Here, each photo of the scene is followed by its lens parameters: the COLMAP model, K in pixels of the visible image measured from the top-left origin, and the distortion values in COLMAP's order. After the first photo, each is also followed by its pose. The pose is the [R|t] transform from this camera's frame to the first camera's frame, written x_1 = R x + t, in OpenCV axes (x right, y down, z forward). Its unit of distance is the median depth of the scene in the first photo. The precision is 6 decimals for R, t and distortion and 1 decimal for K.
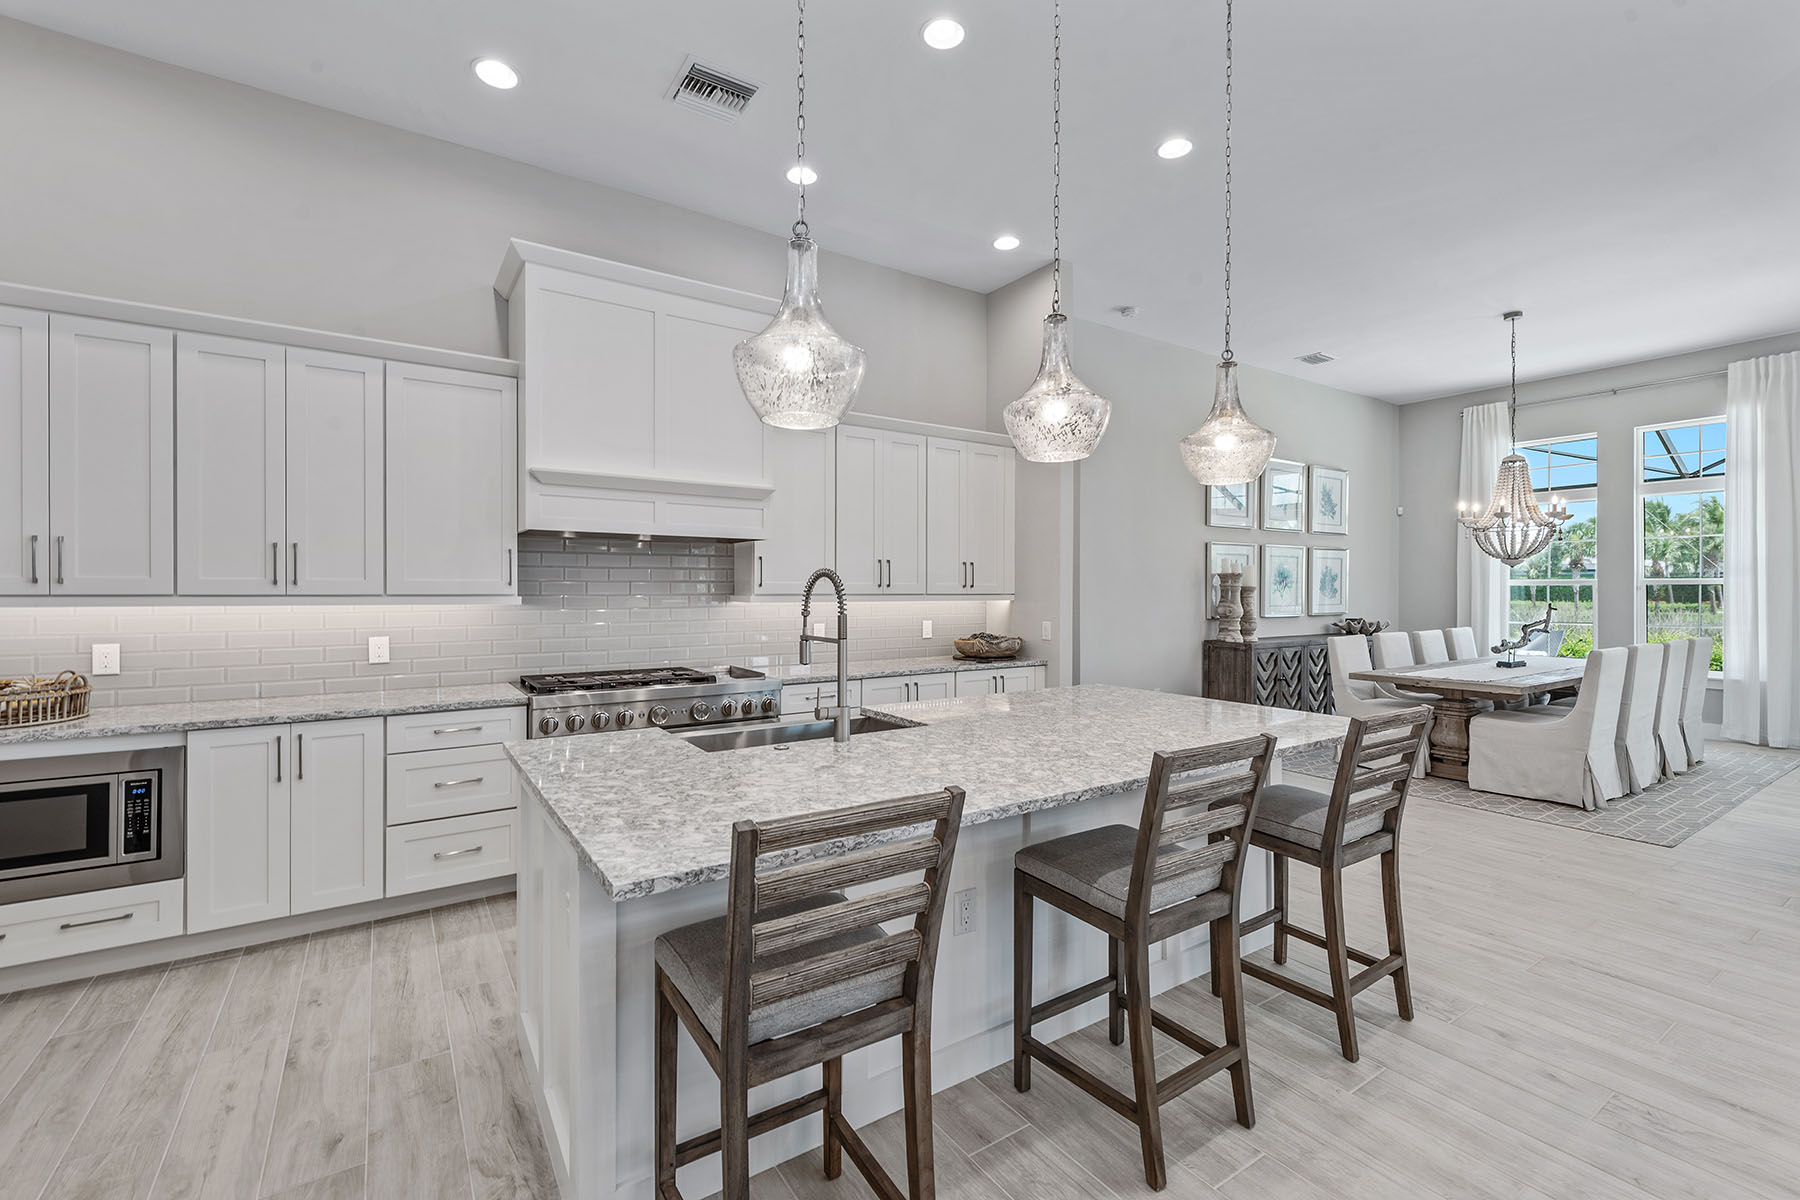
lens RADIAL K [[787.5, 0, 901.3], [0, 787.5, 584.9], [0, 0, 1]] dist [0.016306, -0.000734]
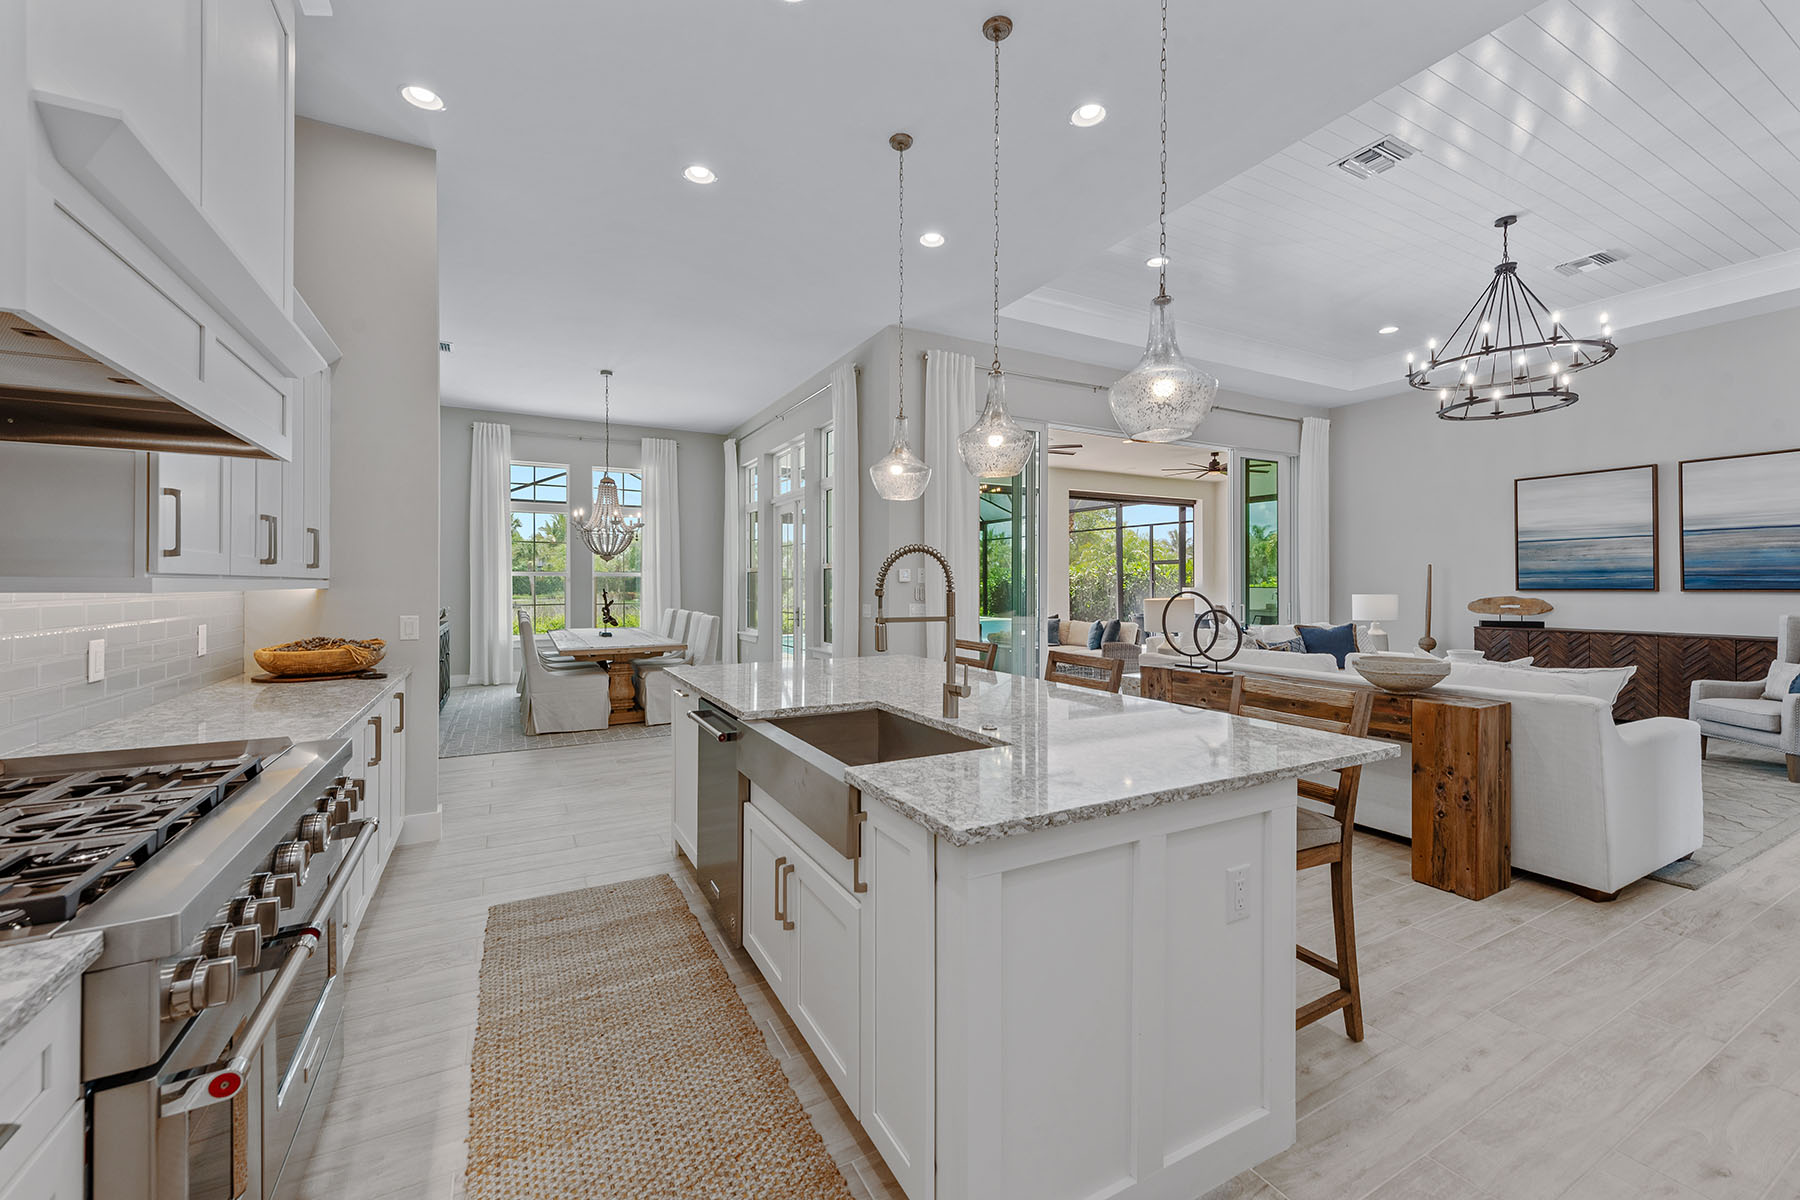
lens RADIAL K [[720.6, 0, 910.3], [0, 720.6, 584.8], [0, 0, 1]] dist [0.009195, -0.001371]
pose [[0.084485, -0.002717, 0.996421, -0.356533], [-0.005659, 0.999979, 0.003207, 0.009276], [-0.996409, -0.005910, 0.084468, 0.348376]]
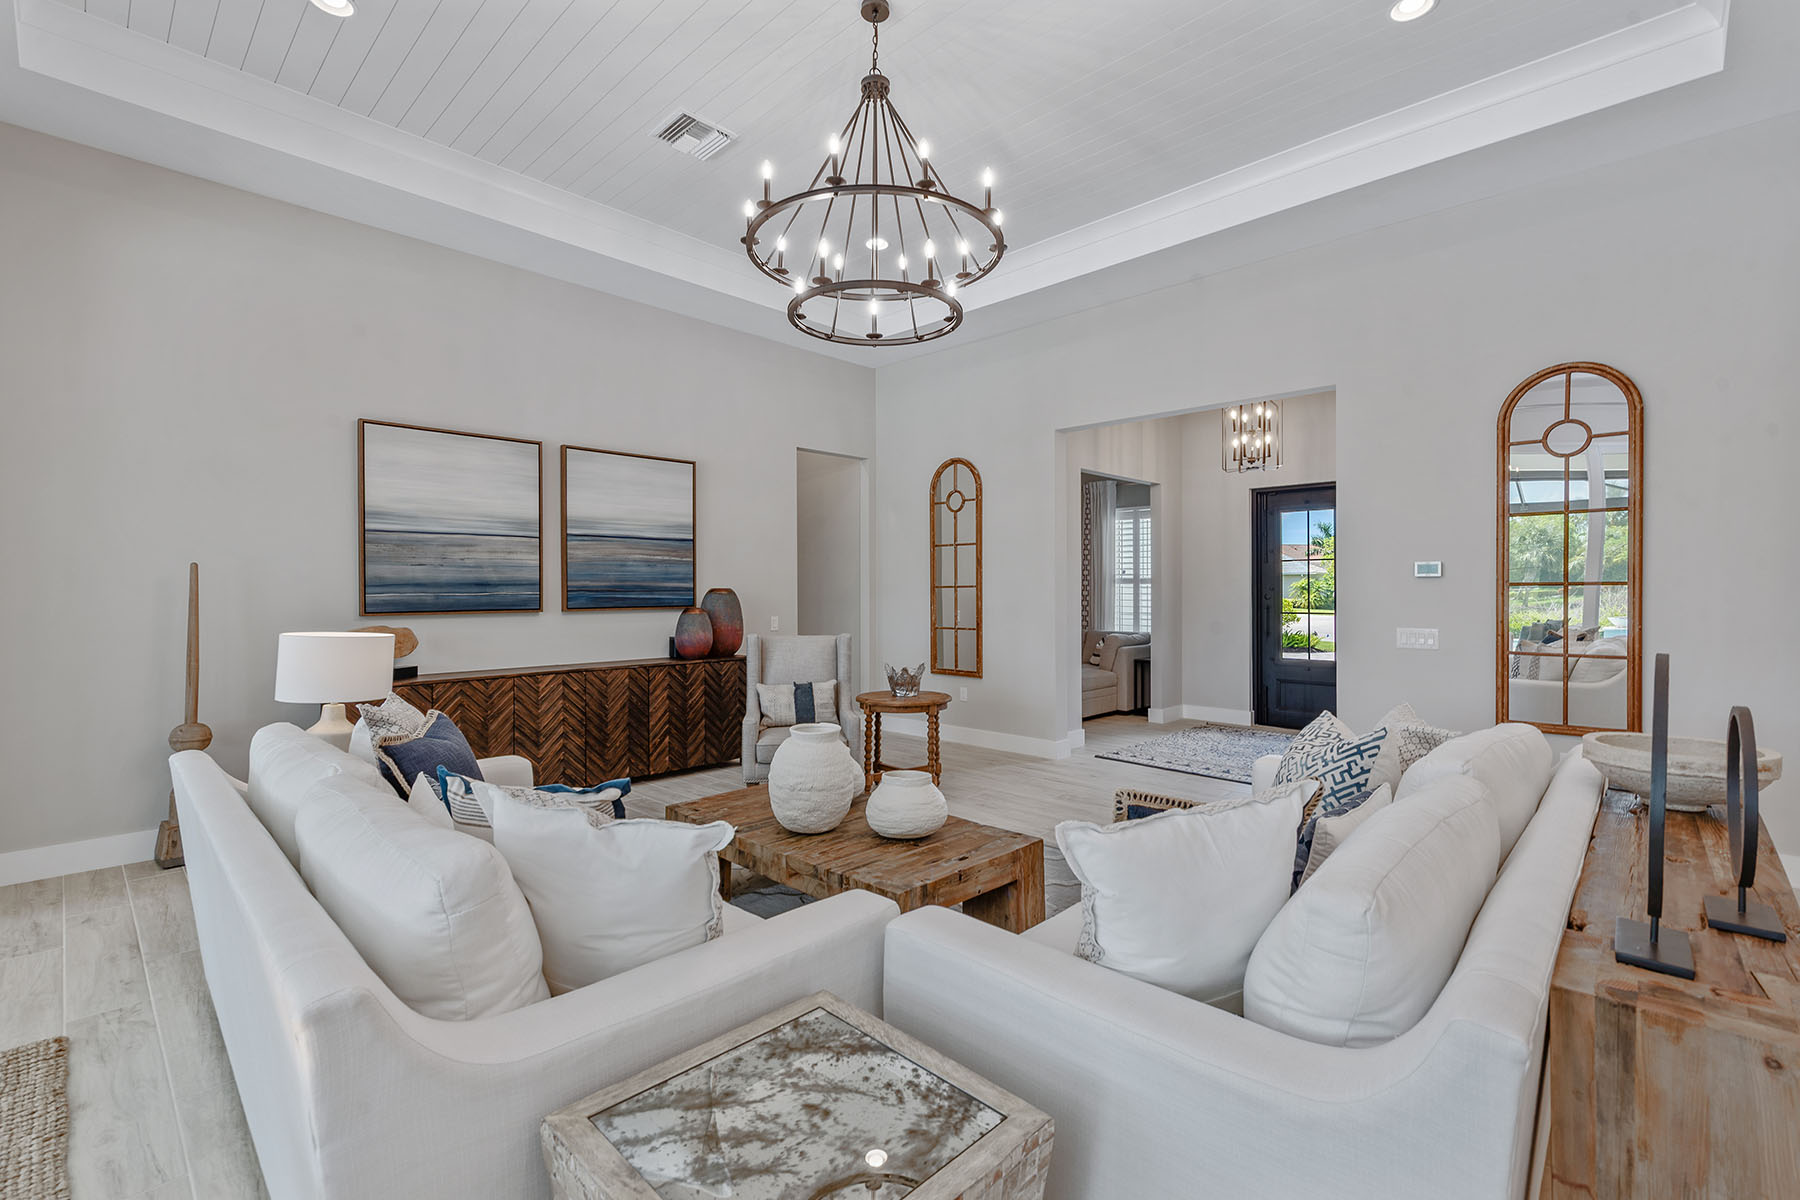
lens RADIAL K [[787.5, 0, 890.0], [0, 787.5, 586.3], [0, 0, 1]] dist [0.016306, -0.000734]
pose [[-0.977761, 0.004082, -0.209685, 0.516098], [0.008624, 0.999747, -0.020751, 0.009221], [0.209547, -0.022098, -0.977549, 0.283309]]
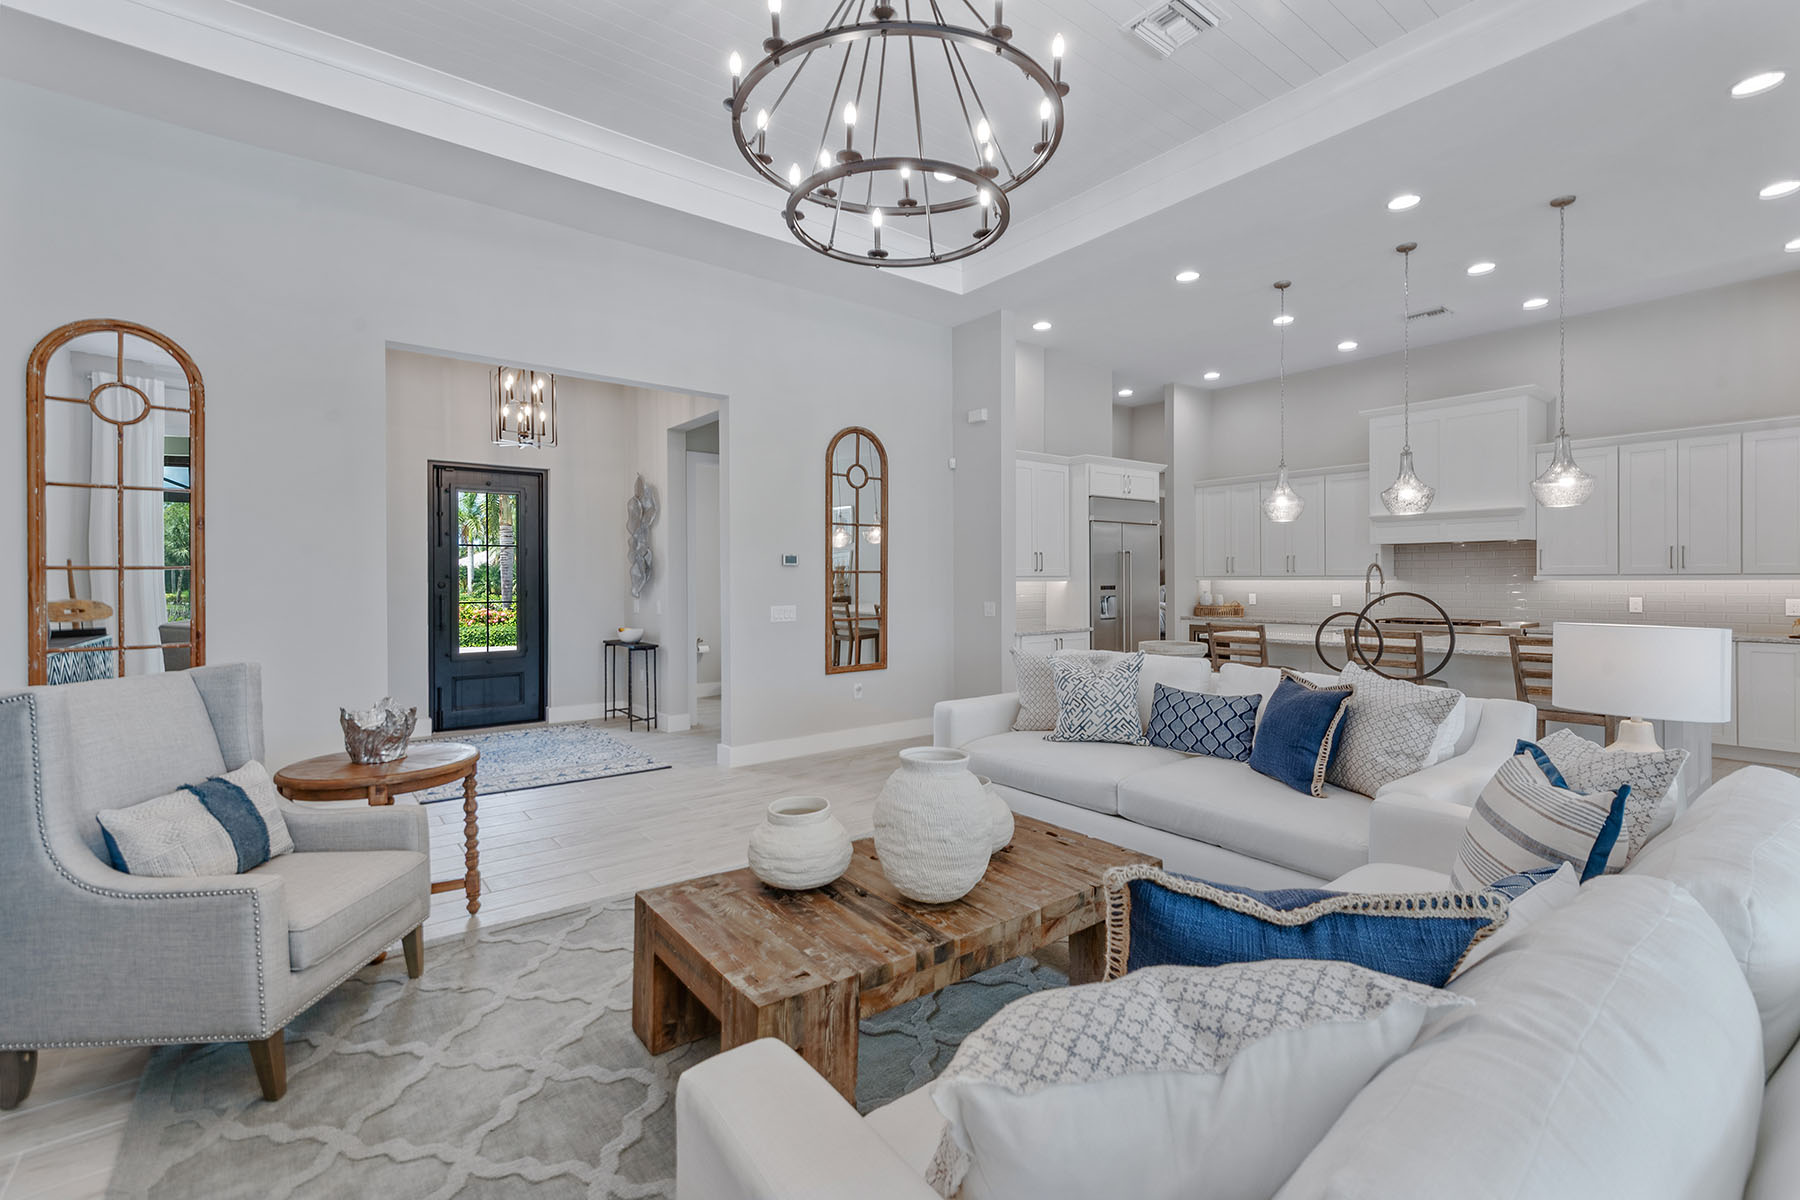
lens RADIAL K [[787.5, 0, 915.6], [0, 787.5, 578.4], [0, 0, 1]] dist [0.016306, -0.000734]
pose [[0.064950, 0.000875, -0.997888, 0.801686], [0.012359, 0.999922, 0.001681, 0.001269], [0.997812, -0.012442, 0.064934, -0.190760]]
